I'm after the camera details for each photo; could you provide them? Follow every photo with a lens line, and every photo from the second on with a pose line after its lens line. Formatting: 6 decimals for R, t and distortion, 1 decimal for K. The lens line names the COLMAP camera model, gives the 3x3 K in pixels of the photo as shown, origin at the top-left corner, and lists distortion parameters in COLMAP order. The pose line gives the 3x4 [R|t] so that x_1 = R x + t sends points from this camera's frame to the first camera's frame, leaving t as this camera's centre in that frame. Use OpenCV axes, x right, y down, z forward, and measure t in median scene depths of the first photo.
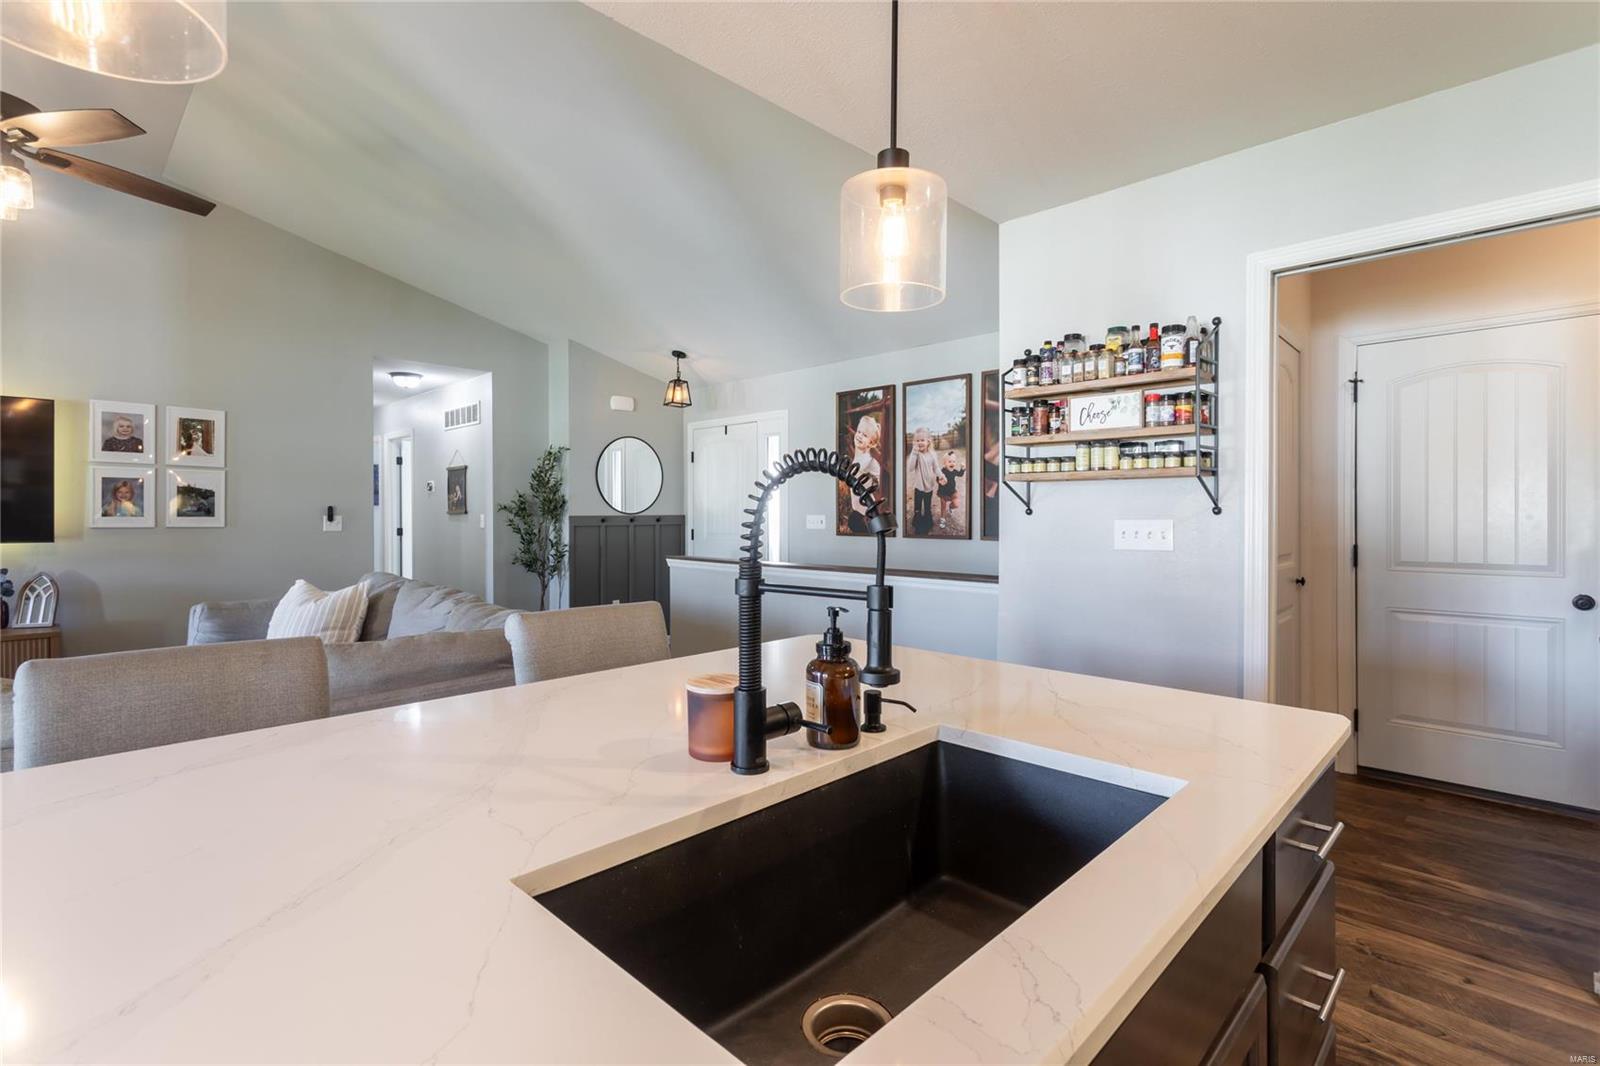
lens RADIAL K [[749.3, 0, 798.1], [0, 749.3, 517.7], [0, 0, 1]] dist [0.000438, 0.002021]
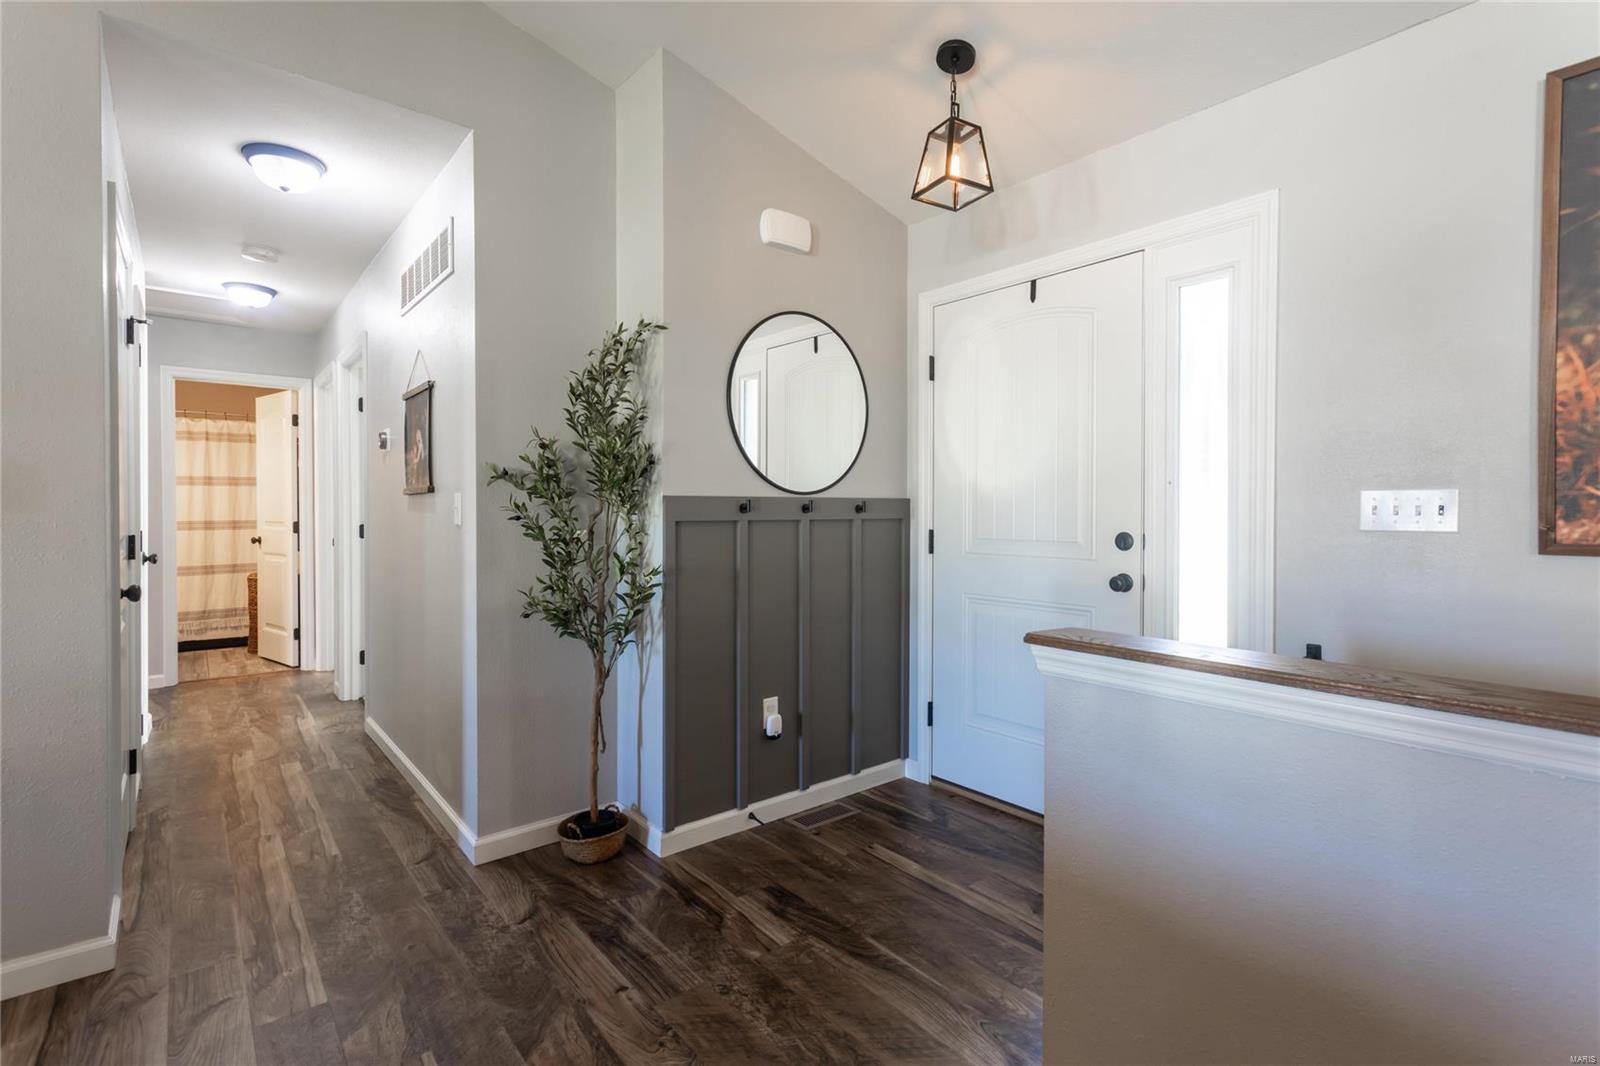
lens RADIAL K [[749.3, 0, 798.1], [0, 749.3, 517.7], [0, 0, 1]] dist [0.000438, 0.002021]
pose [[0.994615, 0.002401, -0.103608, -0.238201], [-0.002251, 0.999996, 0.001569, 0.010203], [0.103611, -0.001328, 0.994617, 0.753812]]
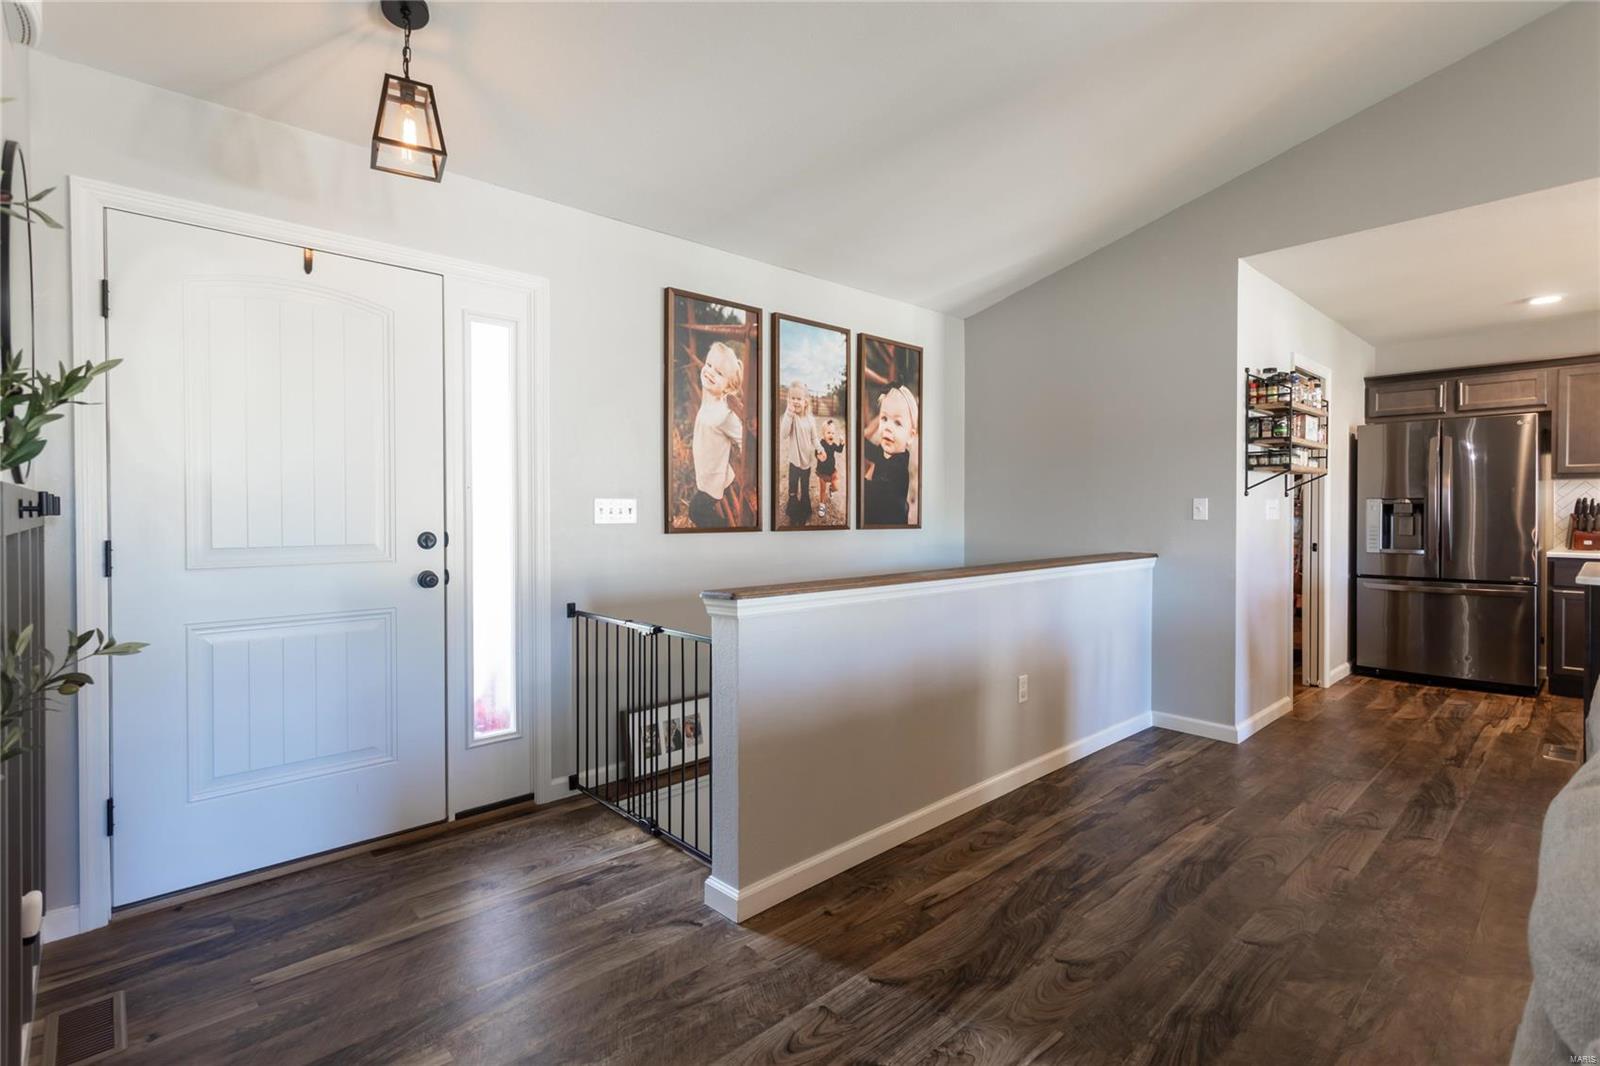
lens RADIAL K [[754.4, 0, 797.5], [0, 754.4, 518.5], [0, 0, 1]] dist [0.002901, 0.002299]
pose [[0.047861, -0.009410, 0.998810, -0.589878], [0.010567, 0.999904, 0.008914, 0.008584], [-0.998798, 0.010128, 0.047956, 0.980154]]
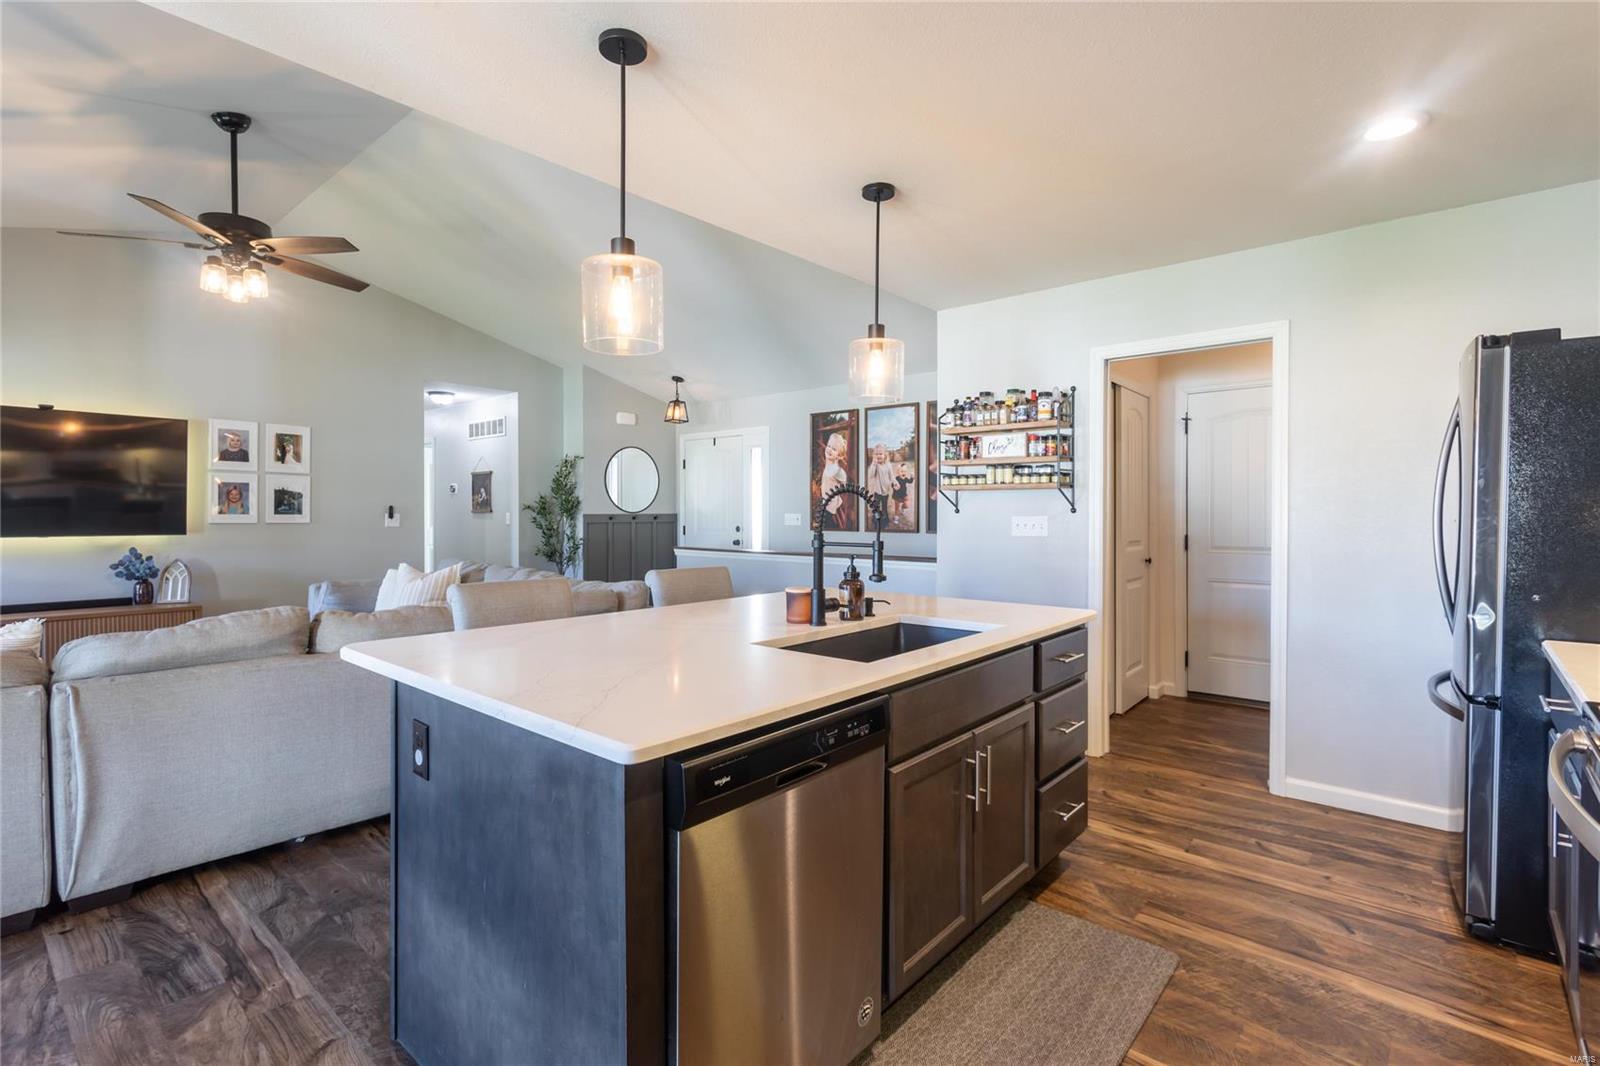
lens RADIAL K [[749.3, 0, 798.1], [0, 749.3, 517.7], [0, 0, 1]] dist [0.000438, 0.002021]
pose [[0.997893, 0.000542, 0.064875, -0.054137], [-0.000598, 0.999999, 0.000843, 0.002319], [-0.064875, -0.000880, 0.997893, -0.248039]]
